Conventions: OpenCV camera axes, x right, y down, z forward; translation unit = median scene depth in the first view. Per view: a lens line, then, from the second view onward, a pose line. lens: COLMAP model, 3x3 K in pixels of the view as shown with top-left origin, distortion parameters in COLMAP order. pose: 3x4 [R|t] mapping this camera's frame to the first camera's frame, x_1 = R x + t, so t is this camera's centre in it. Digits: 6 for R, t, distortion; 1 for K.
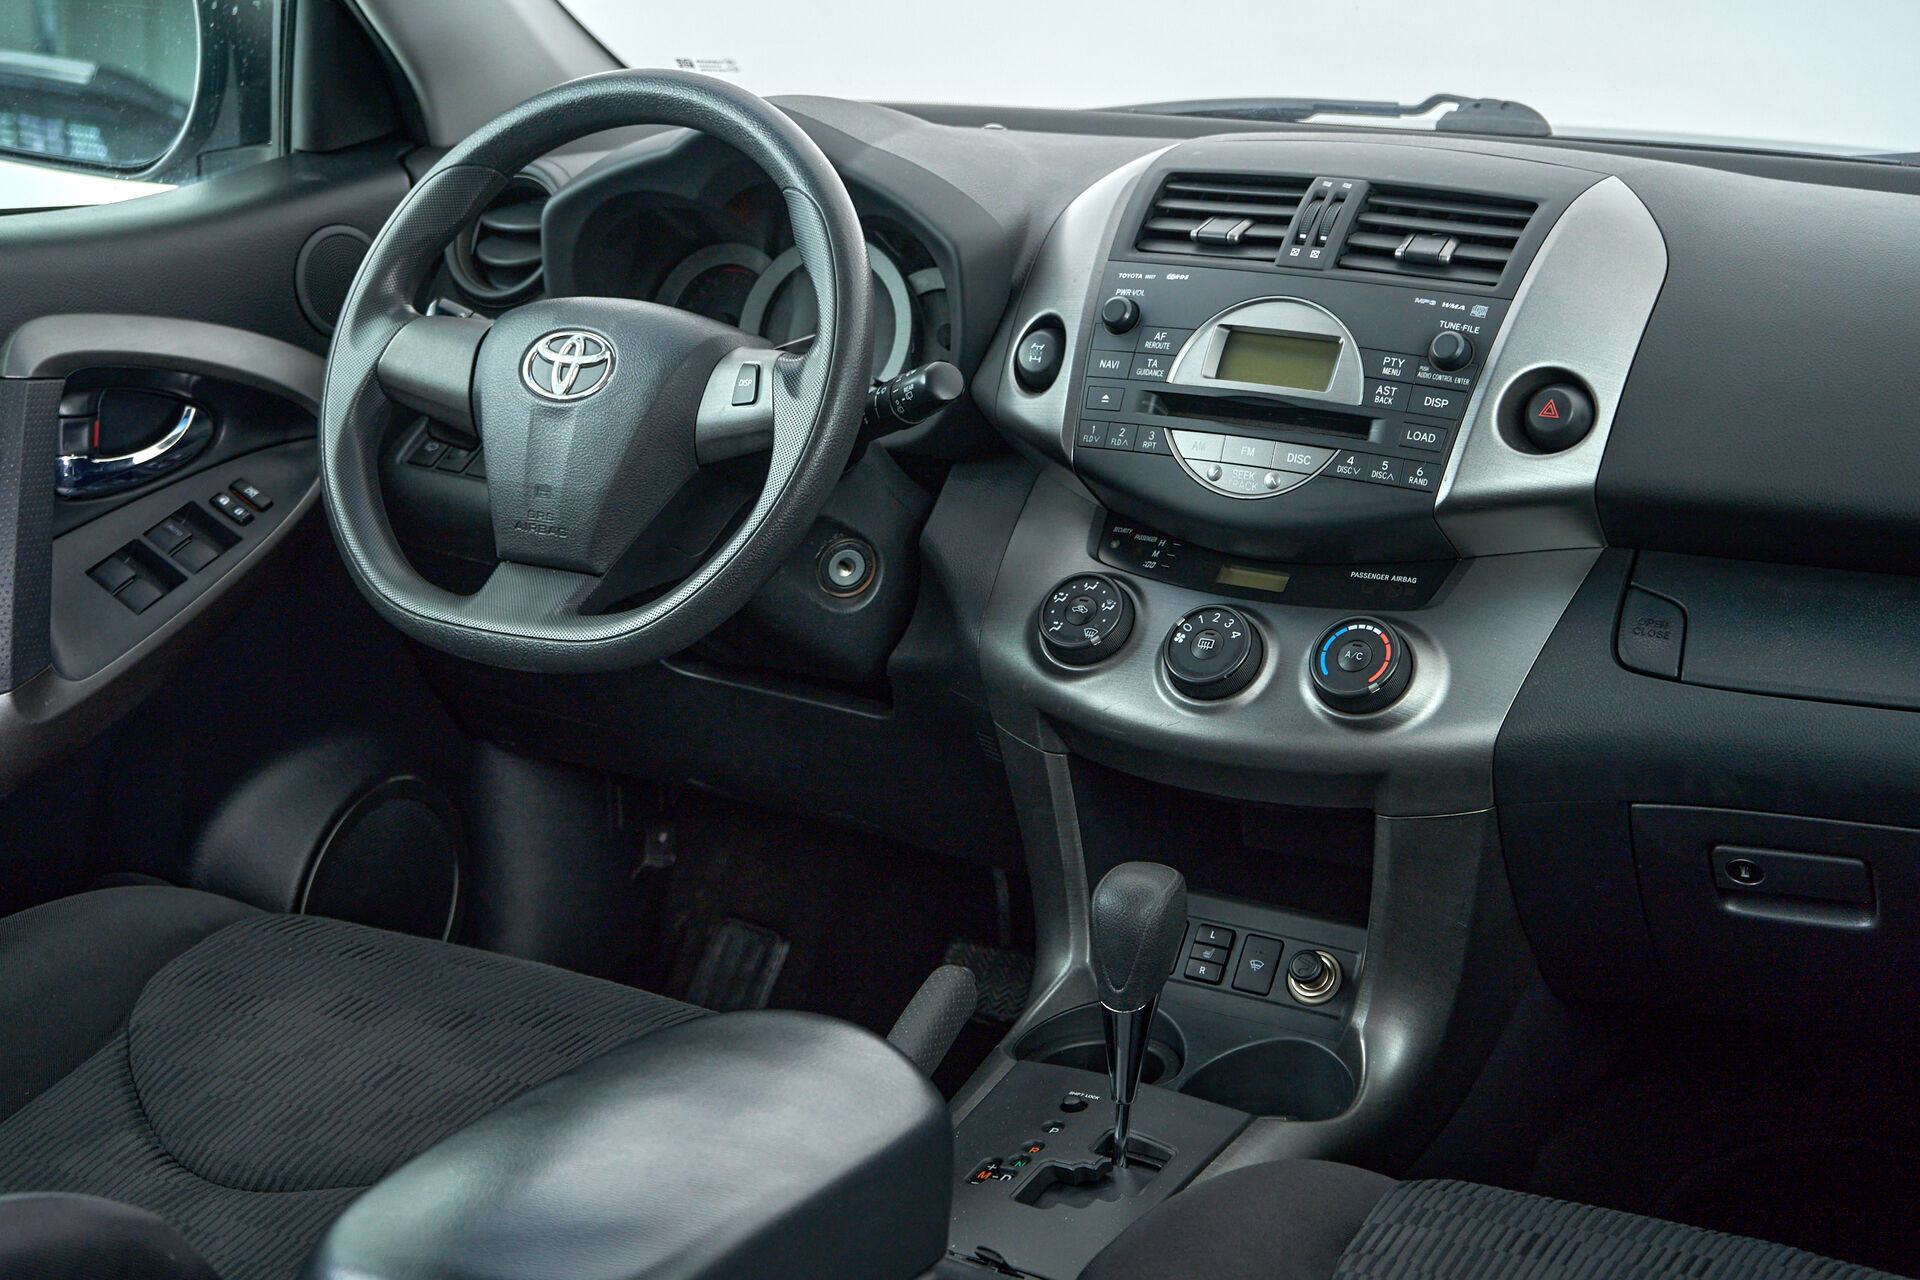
lens RADIAL K [[3183.1, 0, 960.0], [0, 3183.1, 640.0], [0, 0, 1]] dist [-0.005873, -0.066737]
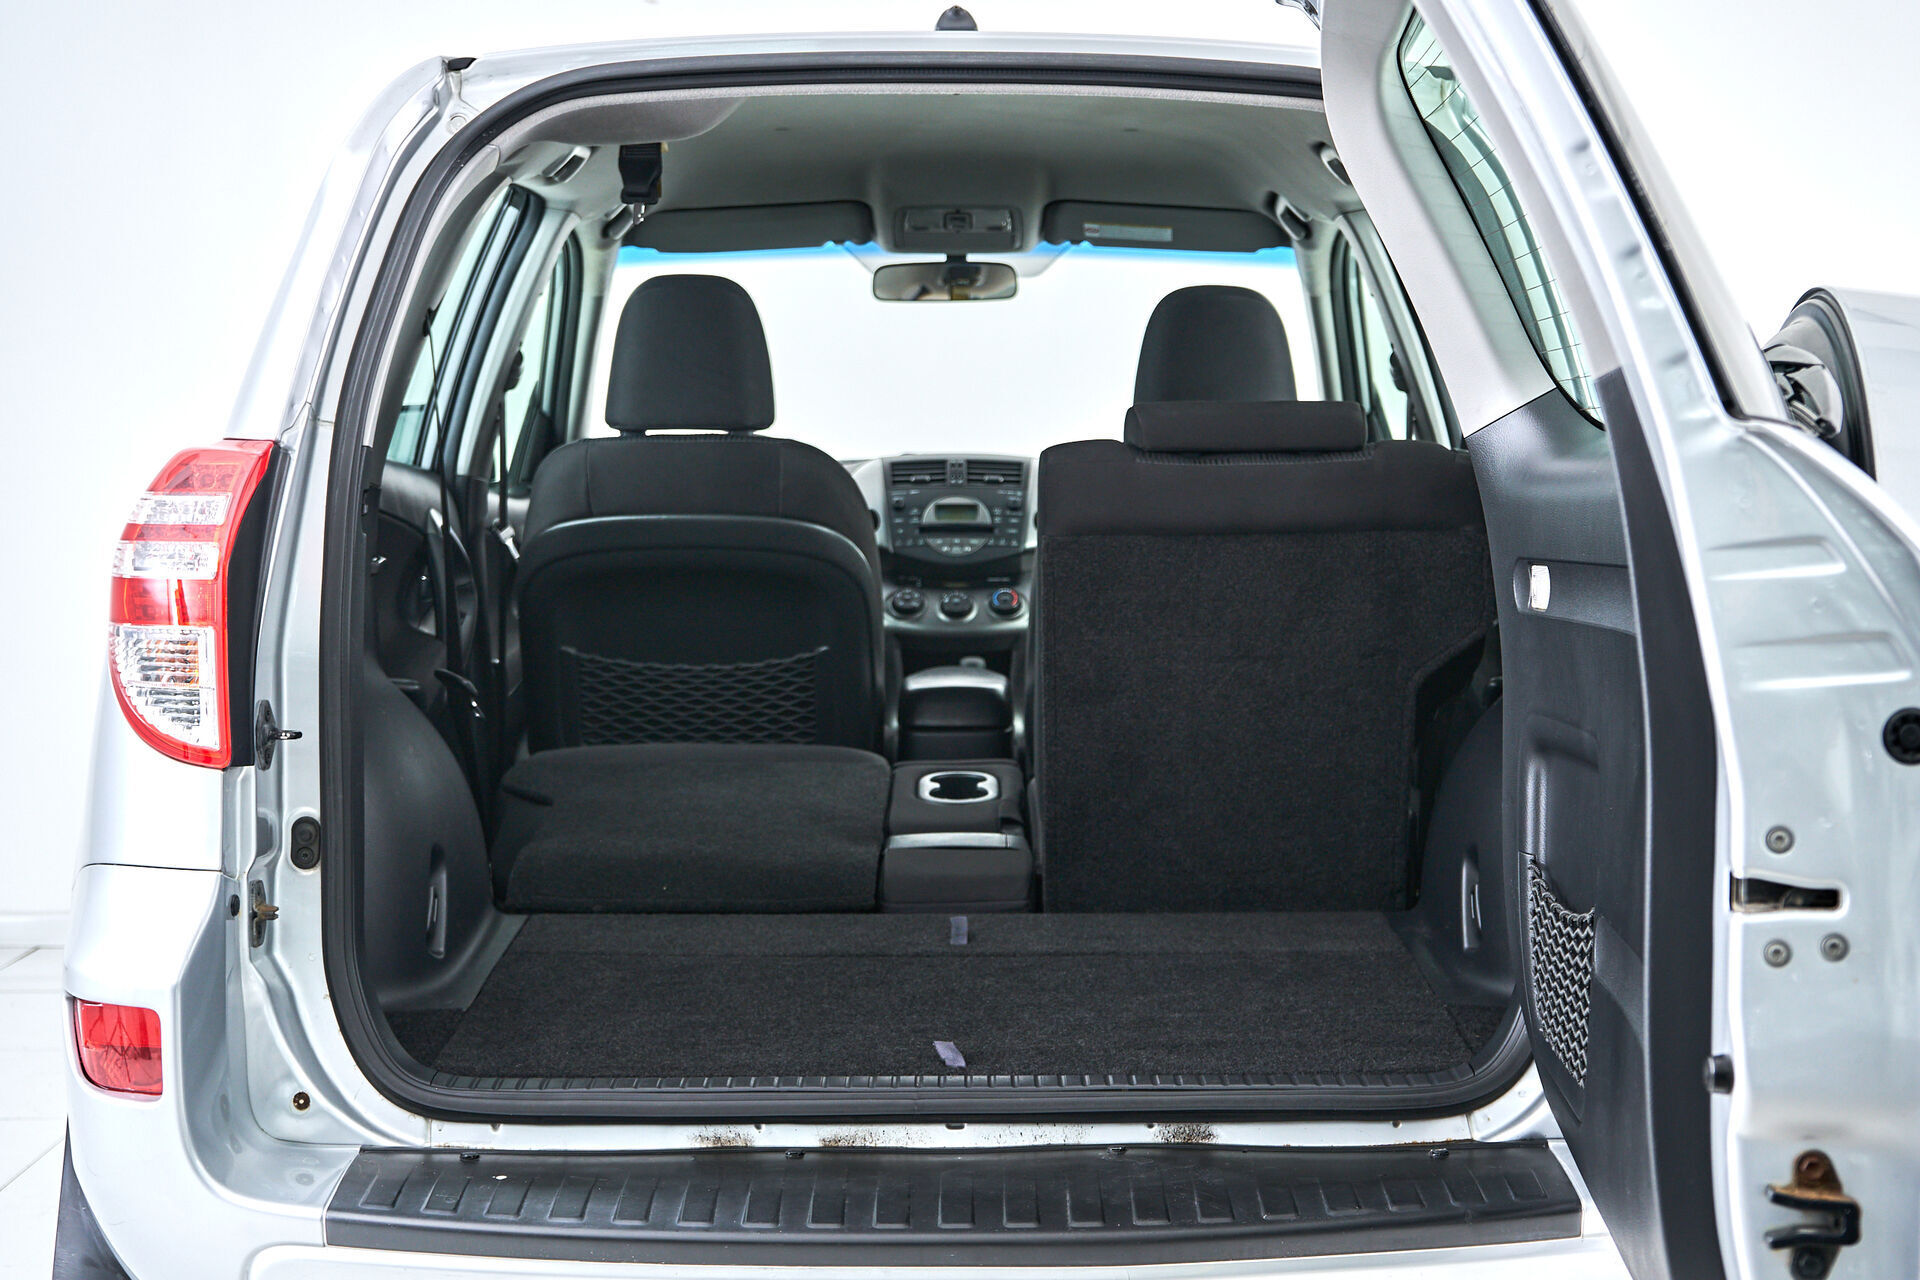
lens RADIAL K [[2954.8, 0, 960.0], [0, 2954.8, 640.0], [0, 0, 1]] dist [0.117386, 0.006971]
pose [[0.864822, -0.046238, 0.499944, -1.333213], [0.145282, 0.976198, -0.161030, 0.492632], [-0.480599, 0.211895, 0.850955, -1.416570]]
